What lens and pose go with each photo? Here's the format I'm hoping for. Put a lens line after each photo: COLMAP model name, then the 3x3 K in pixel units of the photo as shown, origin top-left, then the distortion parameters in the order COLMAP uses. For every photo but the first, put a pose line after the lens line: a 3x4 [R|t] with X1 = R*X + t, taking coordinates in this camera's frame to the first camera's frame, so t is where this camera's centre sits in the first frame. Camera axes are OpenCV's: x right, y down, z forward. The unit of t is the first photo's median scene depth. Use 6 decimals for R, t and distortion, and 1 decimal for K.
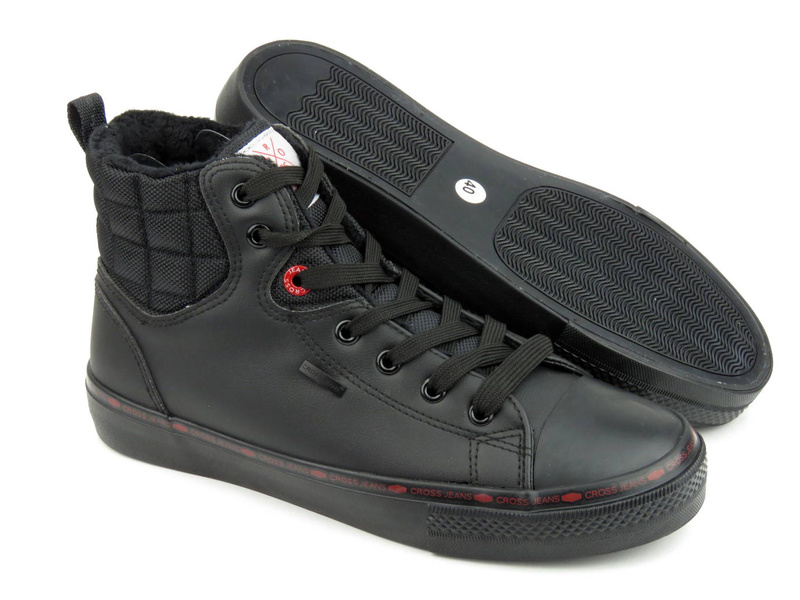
lens RADIAL K [[1704.4, 0, 400.7], [0, 1704.4, 307.7], [0, 0, 1]] dist [-0.072028, 0.000000]
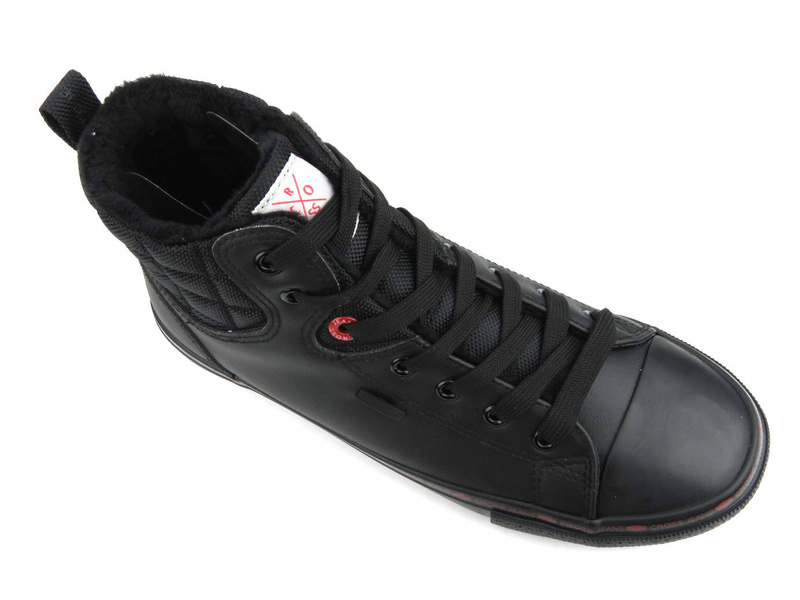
lens RADIAL K [[867.1, 0, 402.3], [0, 867.1, 293.6], [0, 0, 1]] dist [-0.011751, 0.000000]
pose [[0.998200, -0.043711, -0.041055, -0.010525], [0.059778, 0.779683, 0.623314, -0.312062], [0.004764, -0.624646, 0.780893, 0.653981]]
